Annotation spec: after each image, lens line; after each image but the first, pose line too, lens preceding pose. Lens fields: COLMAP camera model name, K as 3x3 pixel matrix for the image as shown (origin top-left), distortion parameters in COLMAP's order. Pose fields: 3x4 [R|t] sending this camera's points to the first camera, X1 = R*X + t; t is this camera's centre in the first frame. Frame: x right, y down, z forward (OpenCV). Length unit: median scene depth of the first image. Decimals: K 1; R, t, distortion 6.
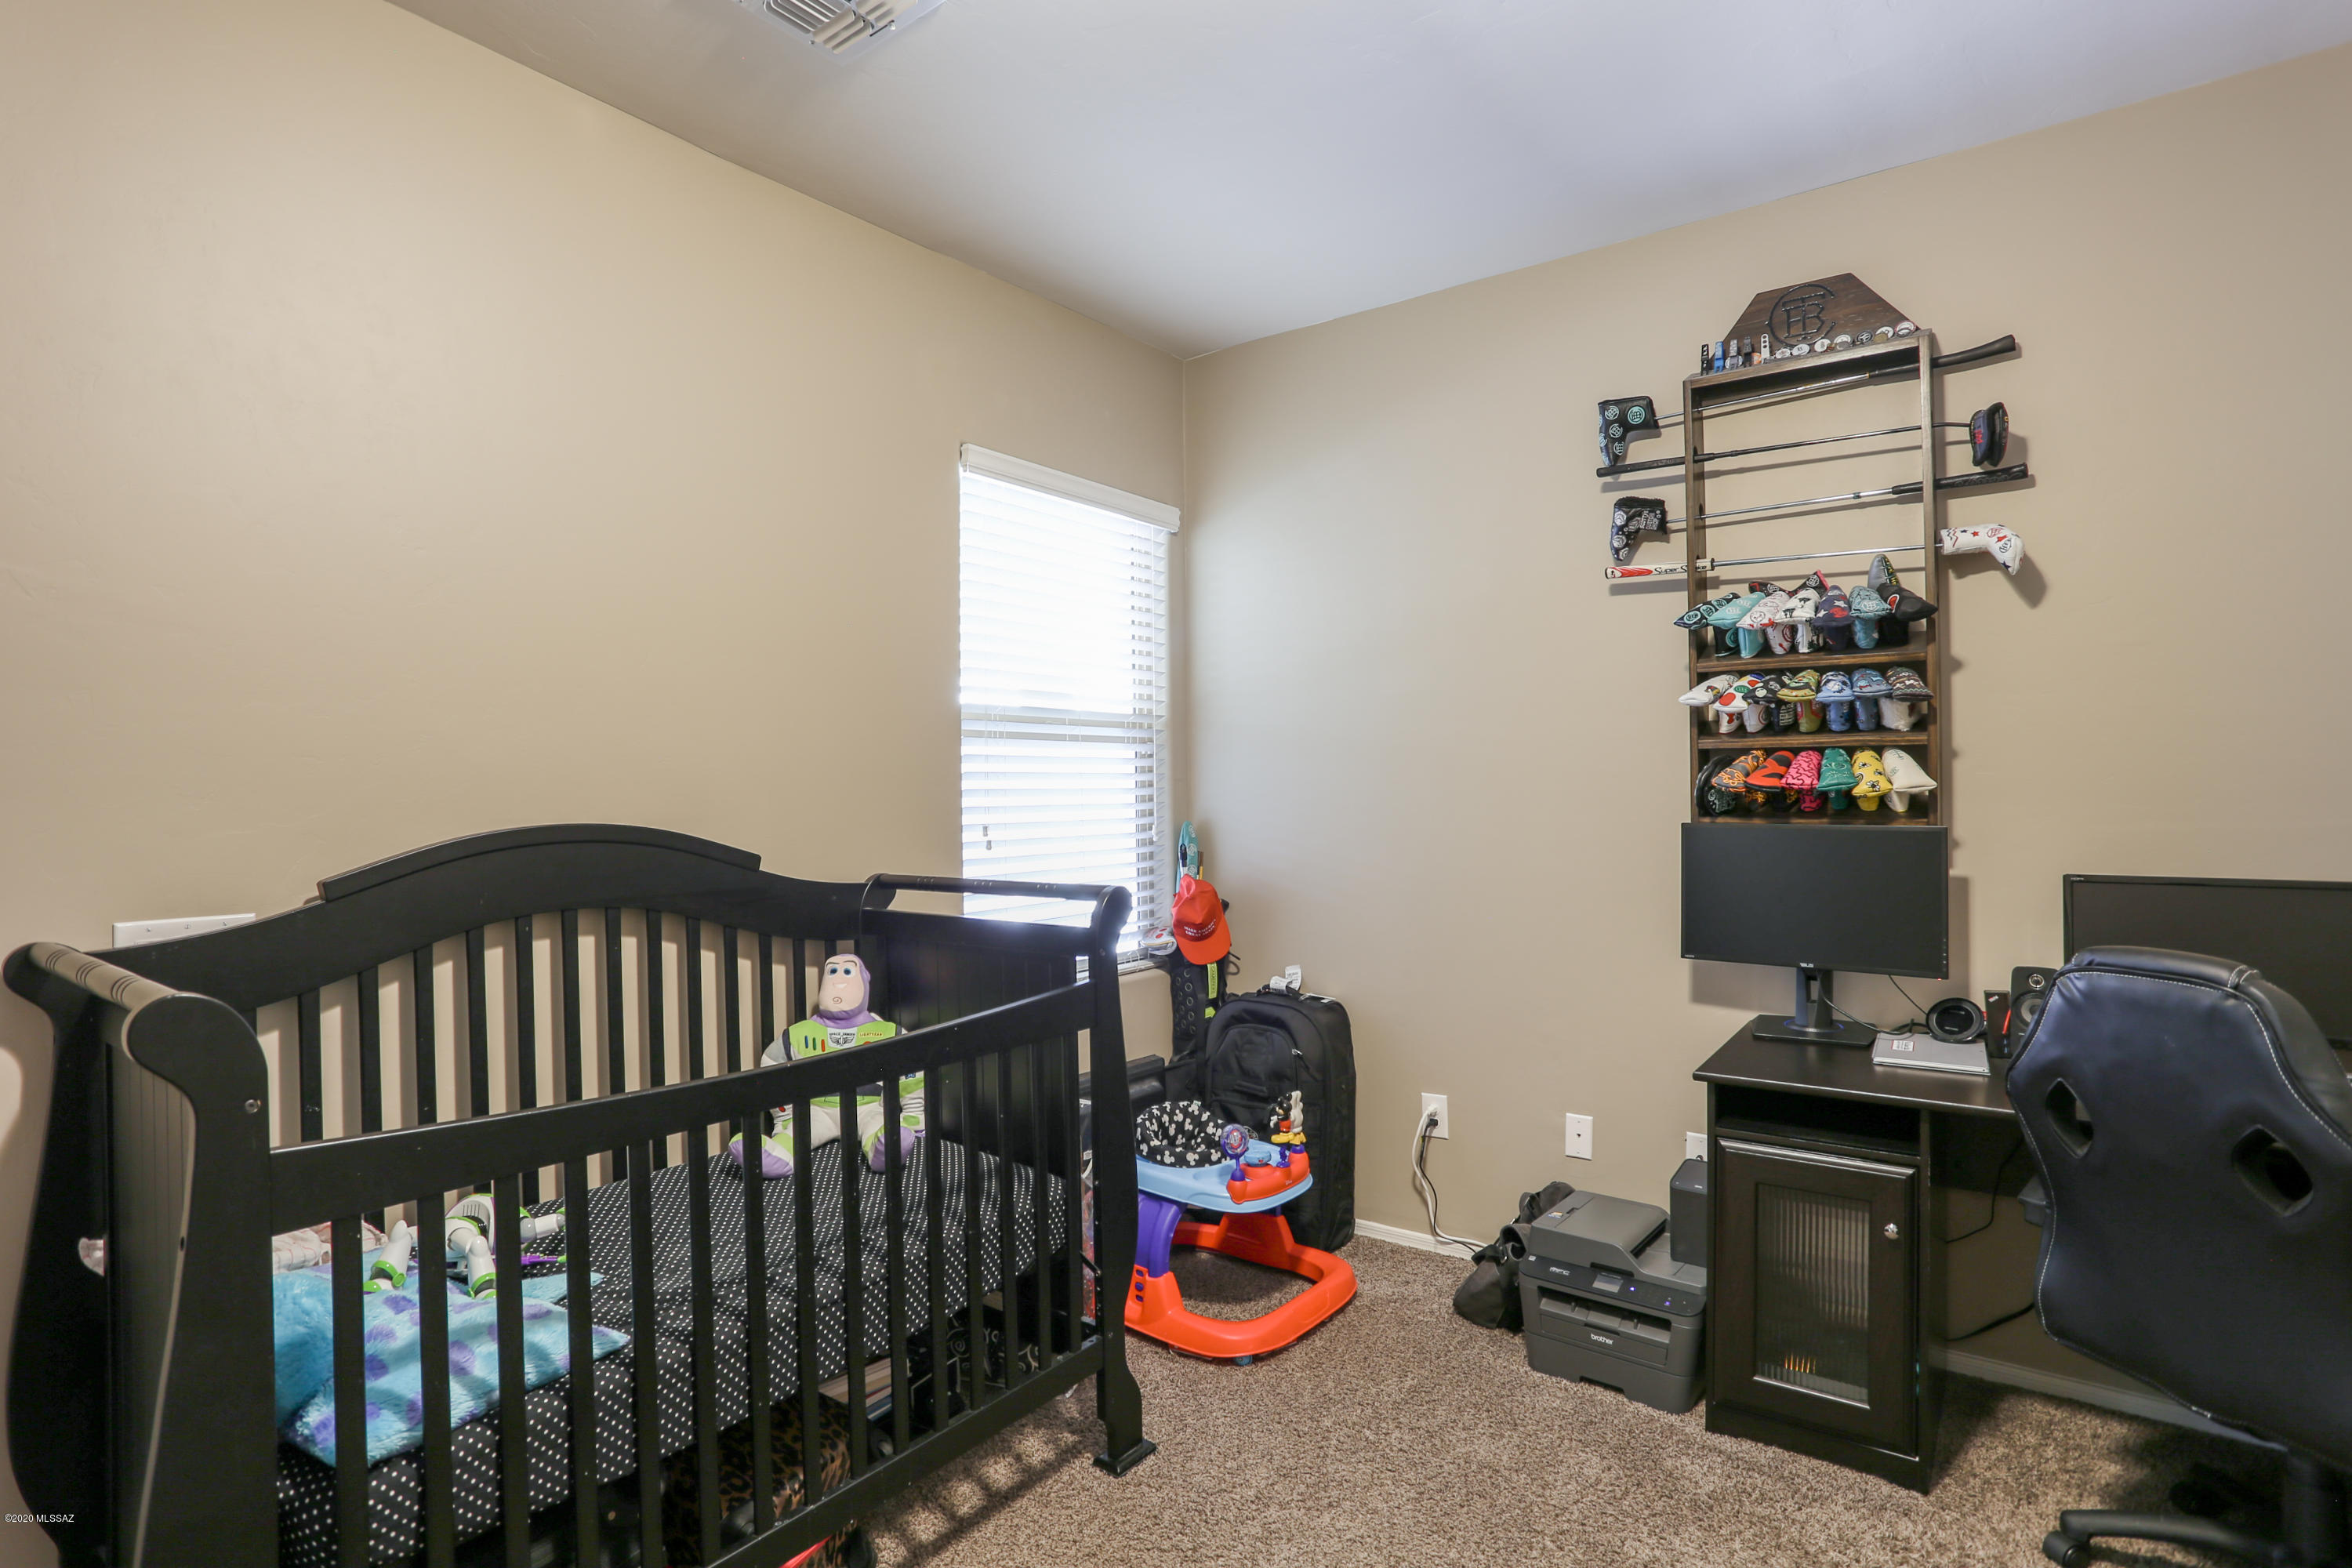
lens RADIAL K [[1150.3, 0, 1178.0], [0, 1150.3, 774.2], [0, 0, 1]] dist [-0.070310, 0.028643]
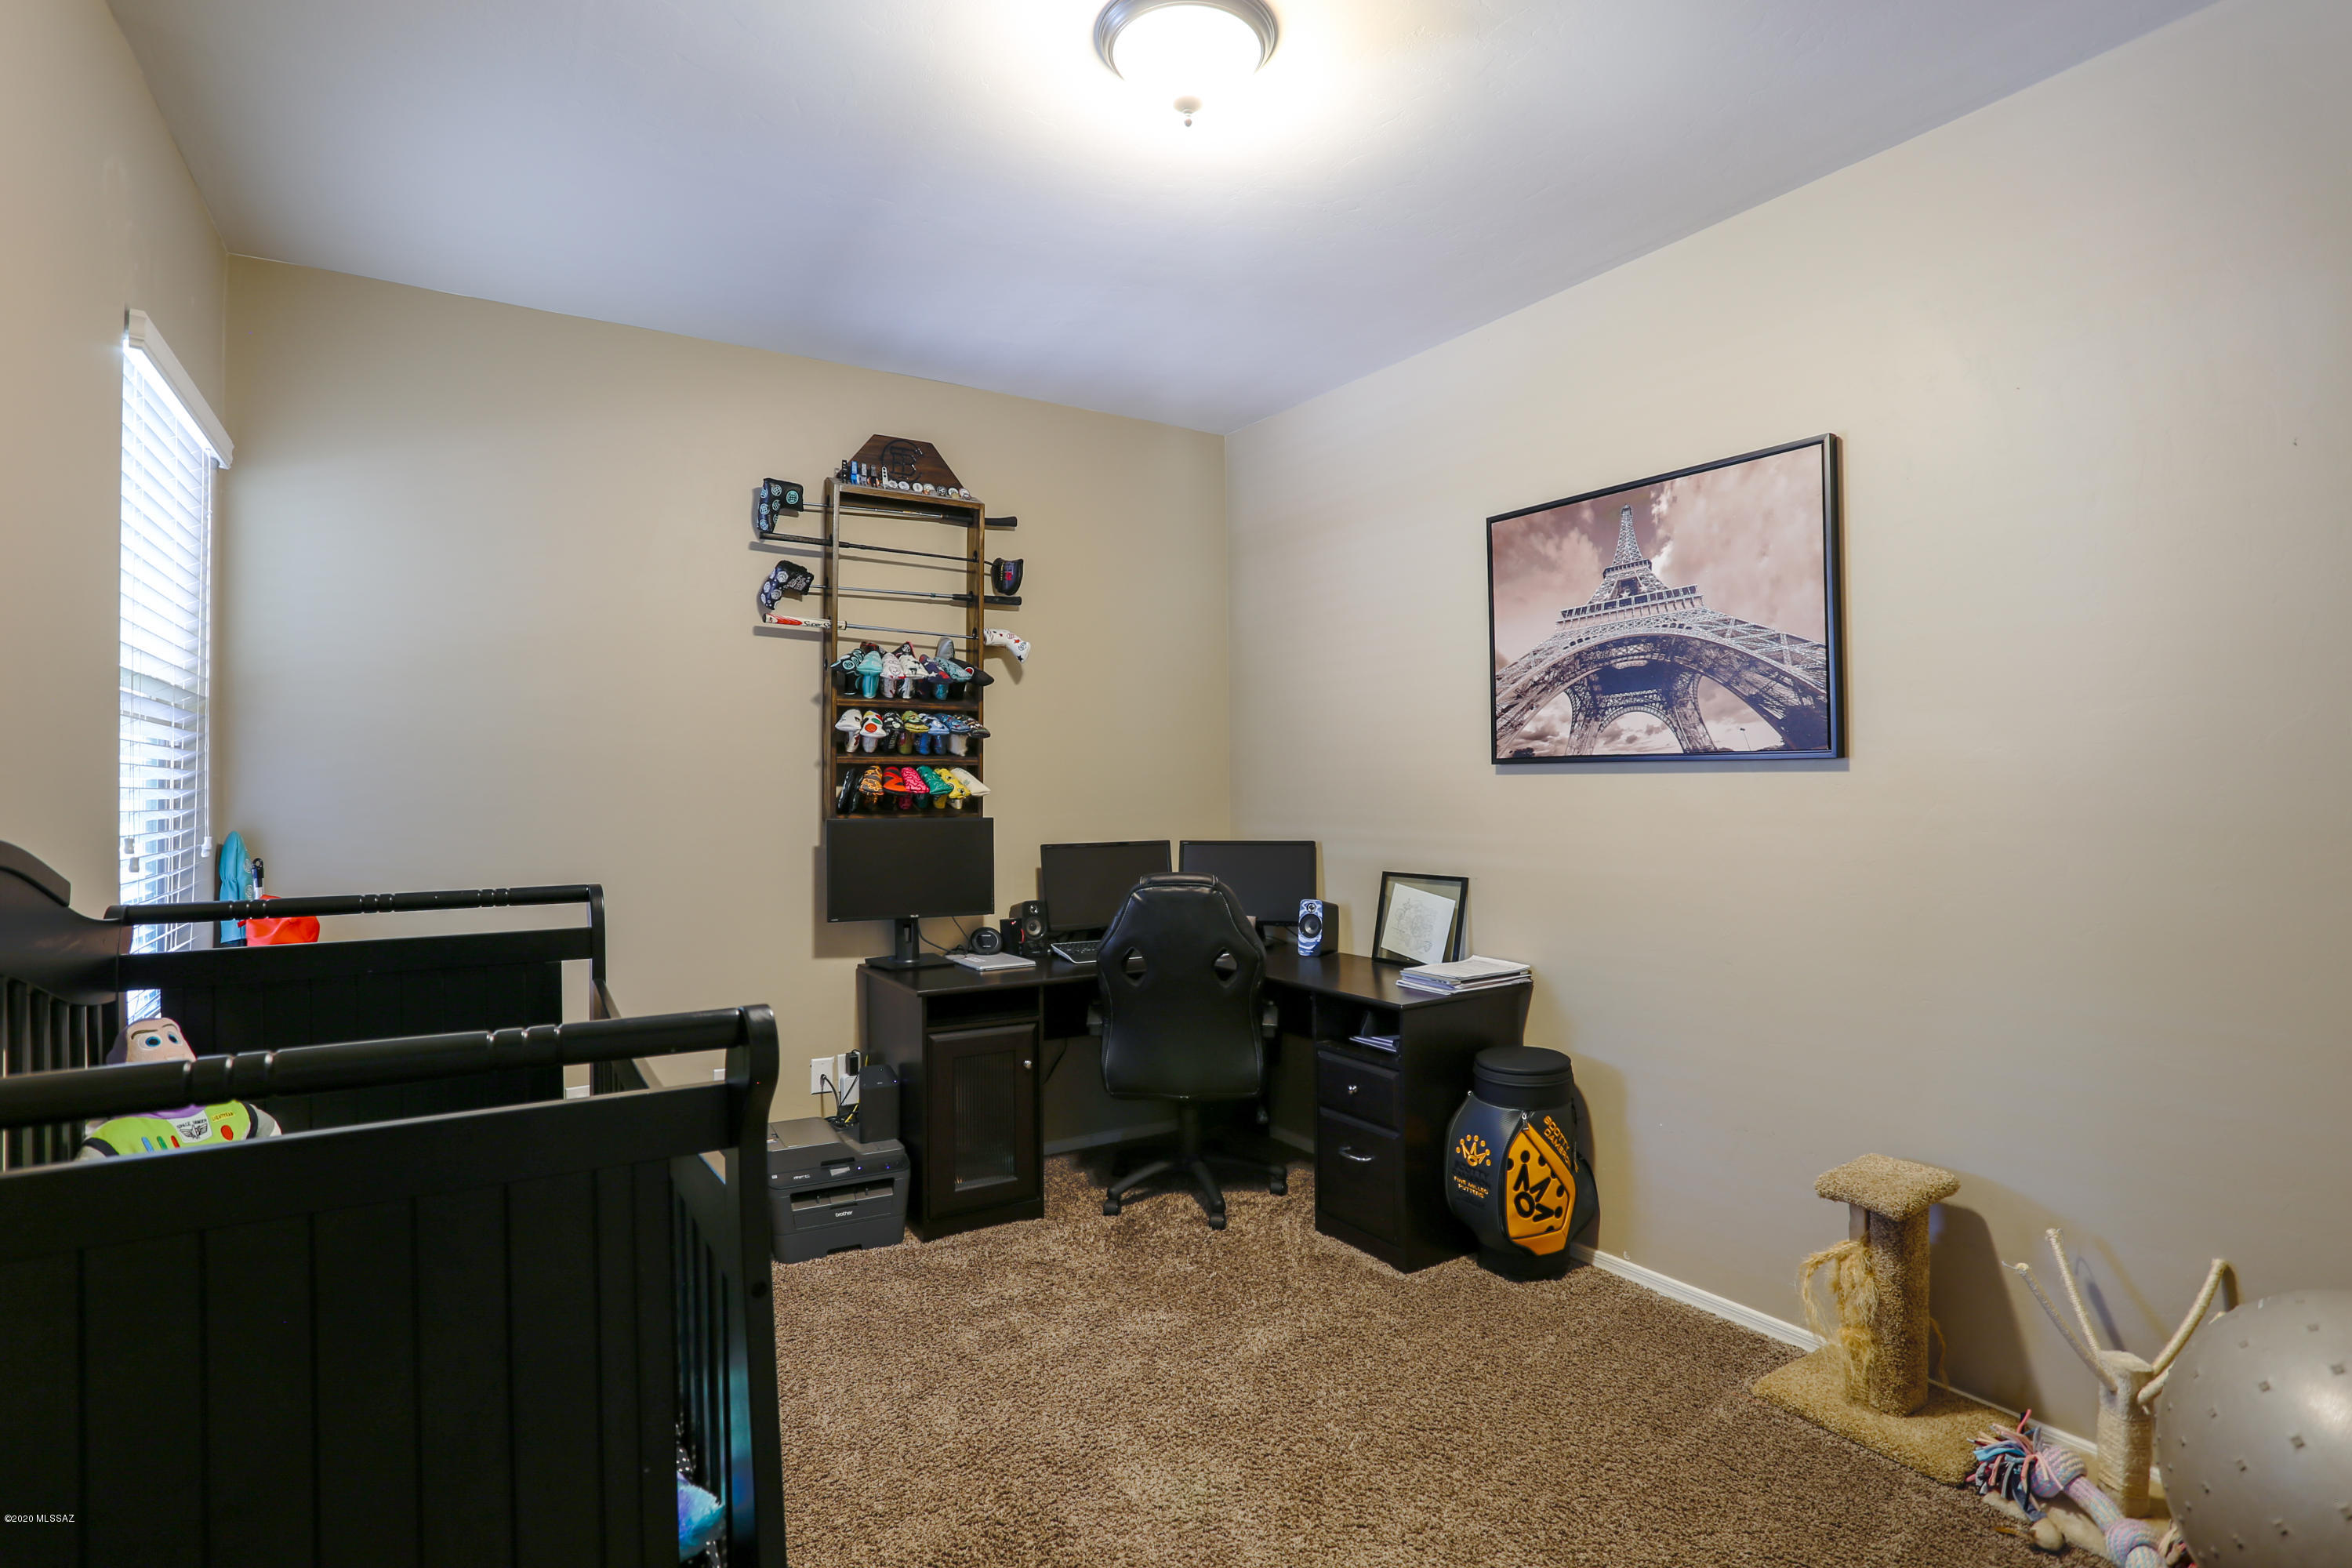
lens RADIAL K [[1150.3, 0, 1178.0], [0, 1150.3, 774.2], [0, 0, 1]] dist [-0.070310, 0.028643]
pose [[0.358933, 0.019360, 0.933162, -0.686108], [-0.009593, 0.999809, -0.017053, 0.009999], [-0.933314, -0.002831, 0.359050, 0.157764]]
